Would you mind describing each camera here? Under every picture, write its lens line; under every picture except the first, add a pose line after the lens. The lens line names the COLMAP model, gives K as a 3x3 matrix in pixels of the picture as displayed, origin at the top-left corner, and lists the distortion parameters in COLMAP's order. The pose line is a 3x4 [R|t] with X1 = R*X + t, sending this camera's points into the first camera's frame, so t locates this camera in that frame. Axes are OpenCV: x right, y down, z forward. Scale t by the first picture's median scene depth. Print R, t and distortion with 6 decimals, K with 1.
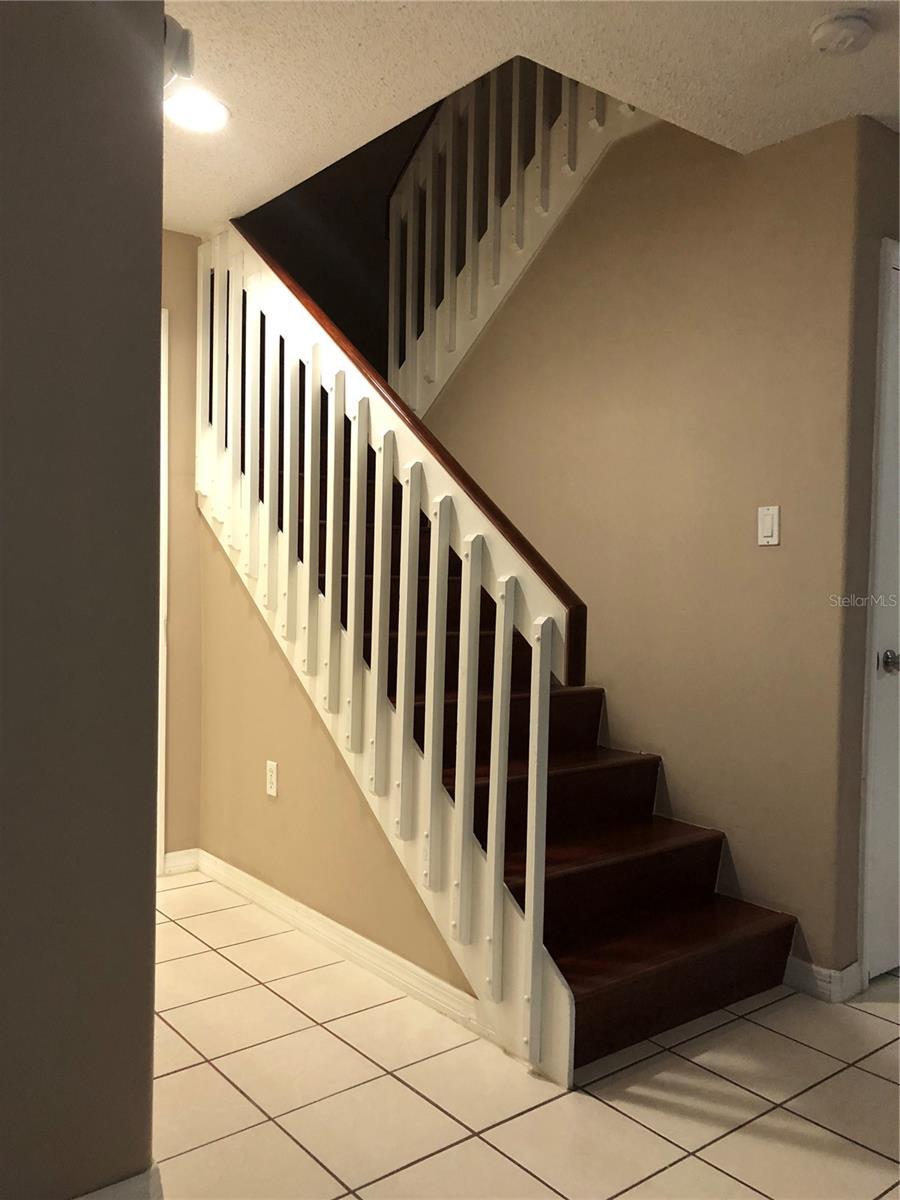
lens RADIAL K [[986.0, 0, 443.8], [0, 986.0, 608.4], [0, 0, 1]] dist [0.027843, -0.007839]
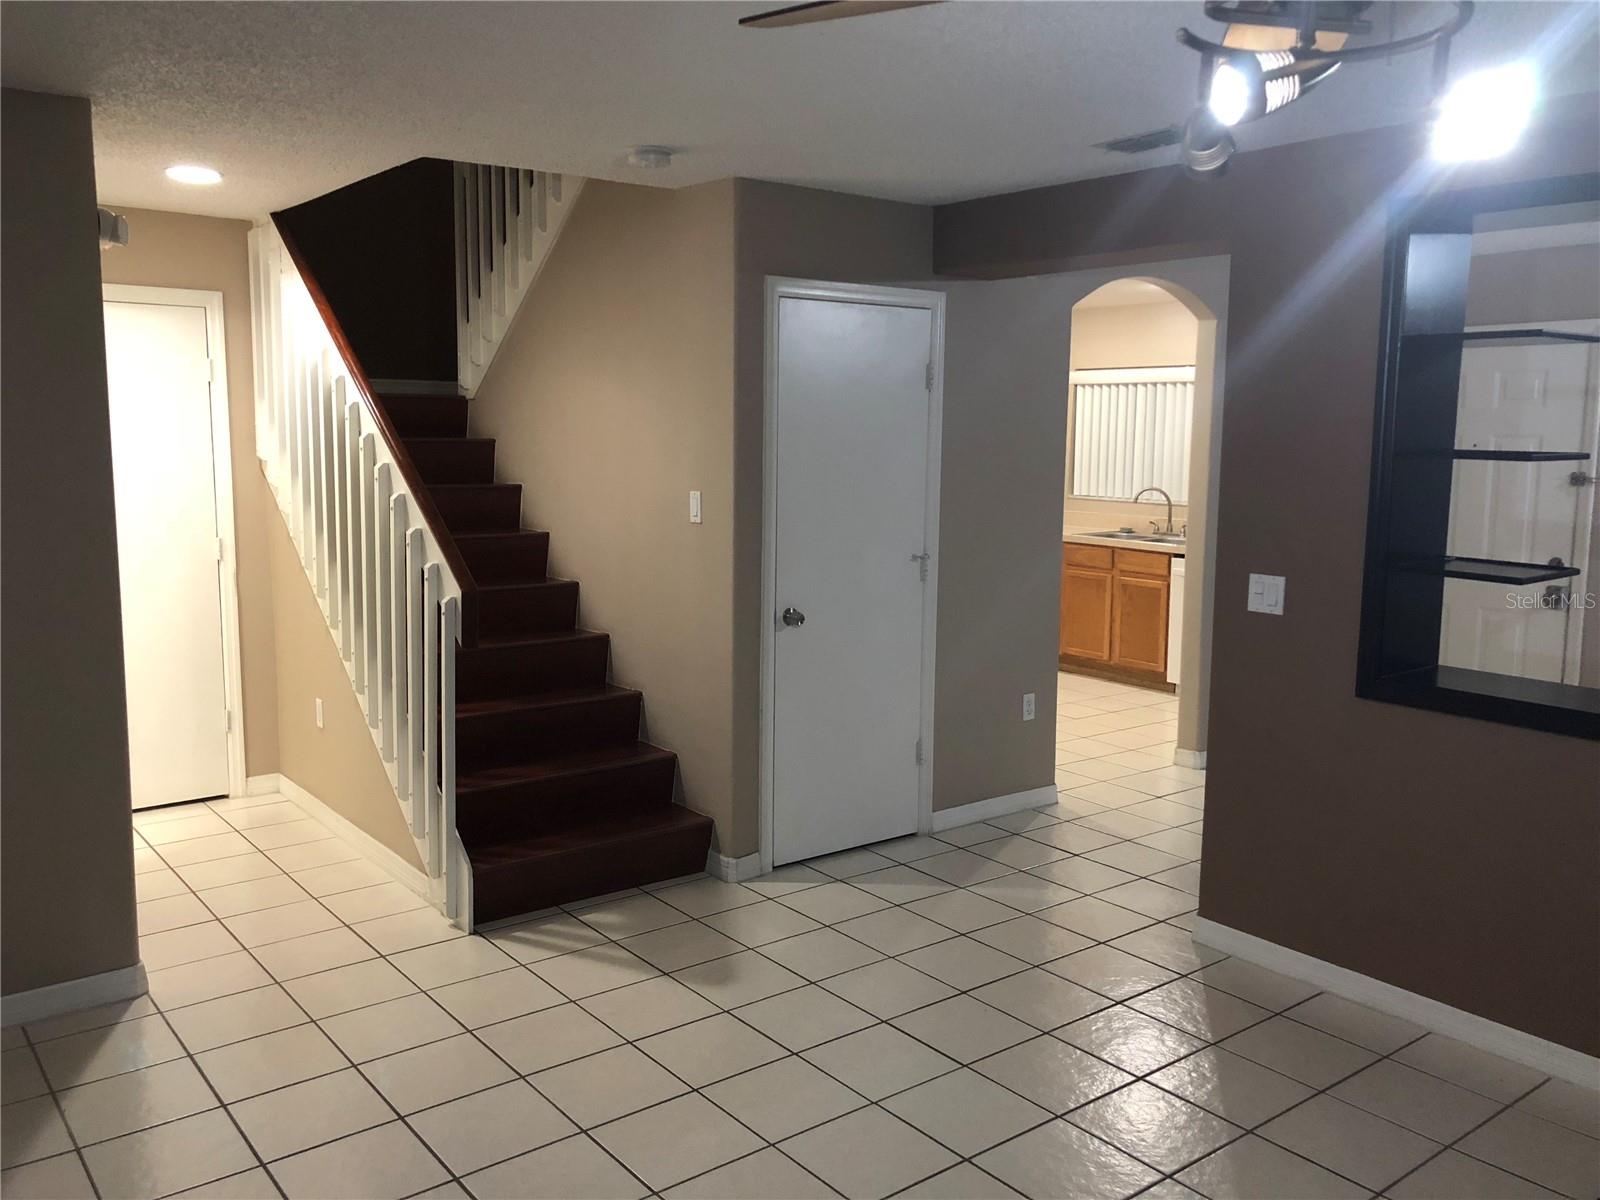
lens RADIAL K [[1314.6, 0, 805.7], [0, 1314.6, 592.4], [0, 0, 1]] dist [0.027843, -0.007839]
pose [[0.999974, -0.007080, -0.001309, 0.490206], [0.007171, 0.995720, 0.092148, -0.132525], [0.000651, -0.092155, 0.995745, -0.655758]]
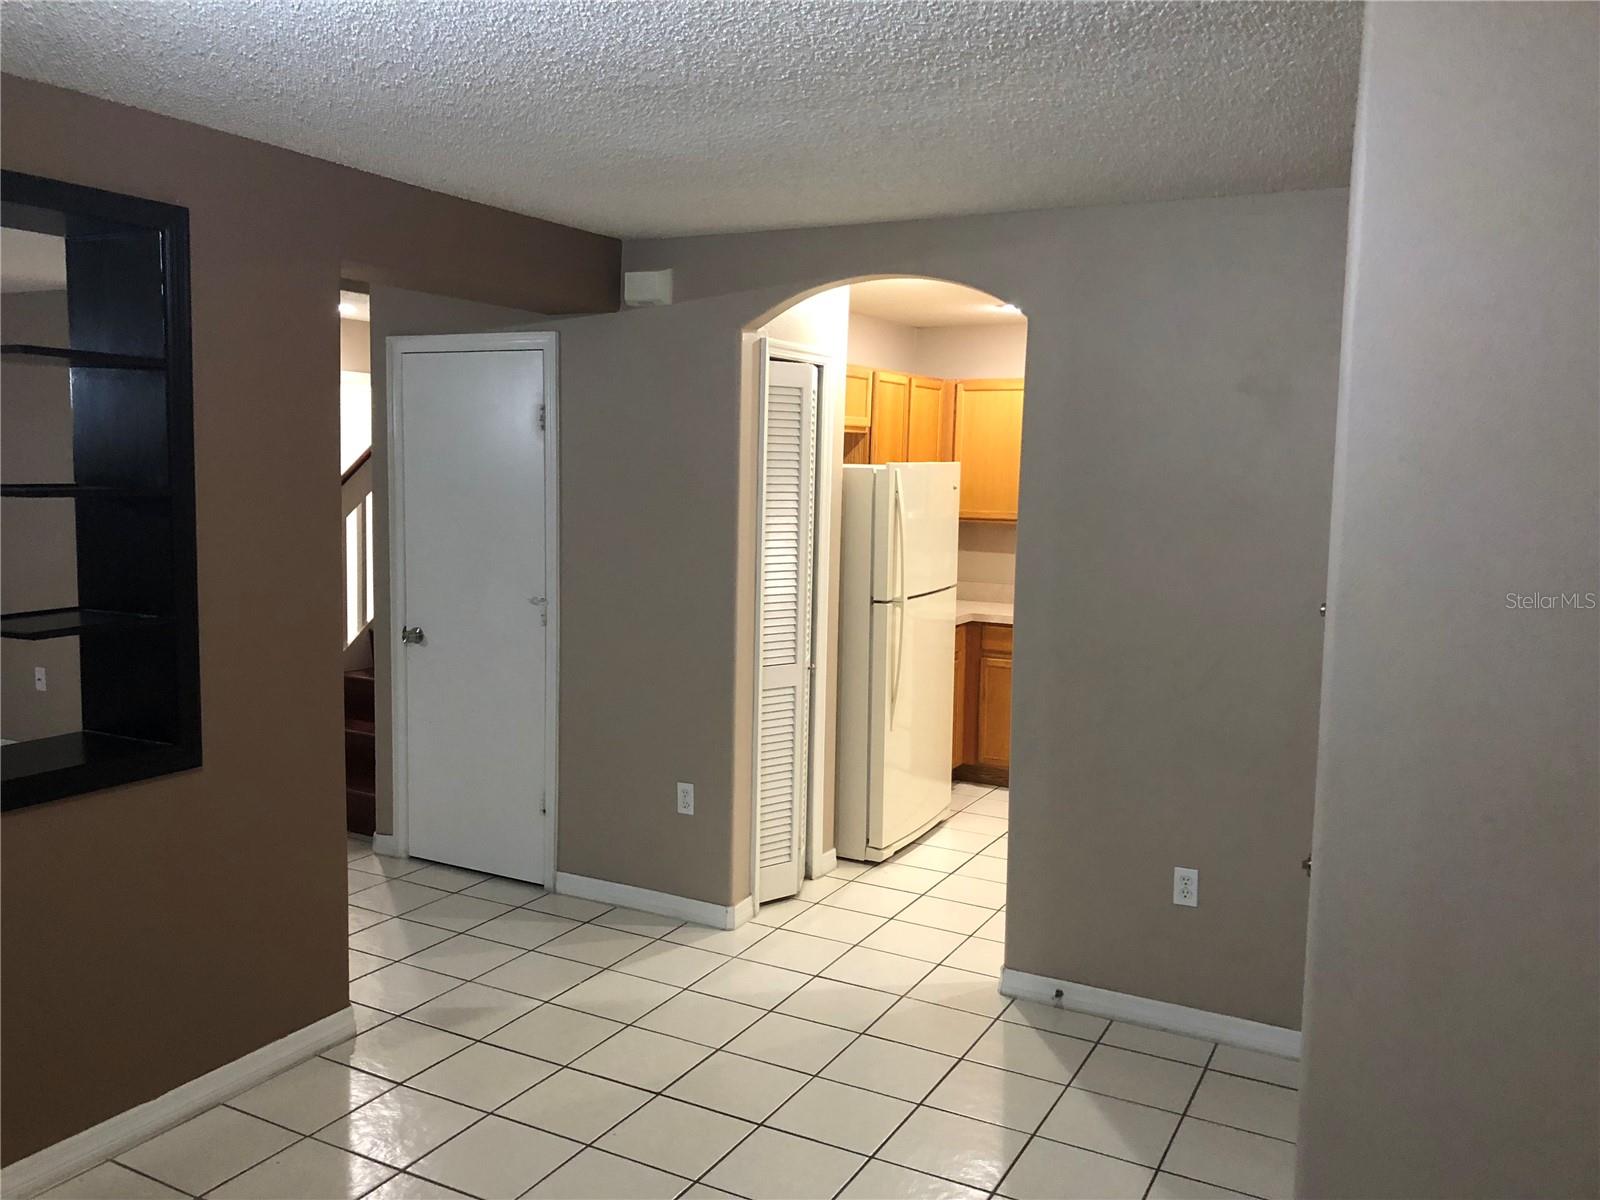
lens RADIAL K [[1314.6, 0, 794.8], [0, 1314.6, 585.0], [0, 0, 1]] dist [0.027843, -0.007839]
pose [[0.403478, 0.074702, -0.911935, 2.451251], [-0.047905, 0.997019, 0.060477, -0.159201], [0.913734, 0.019285, 0.405854, 0.777420]]
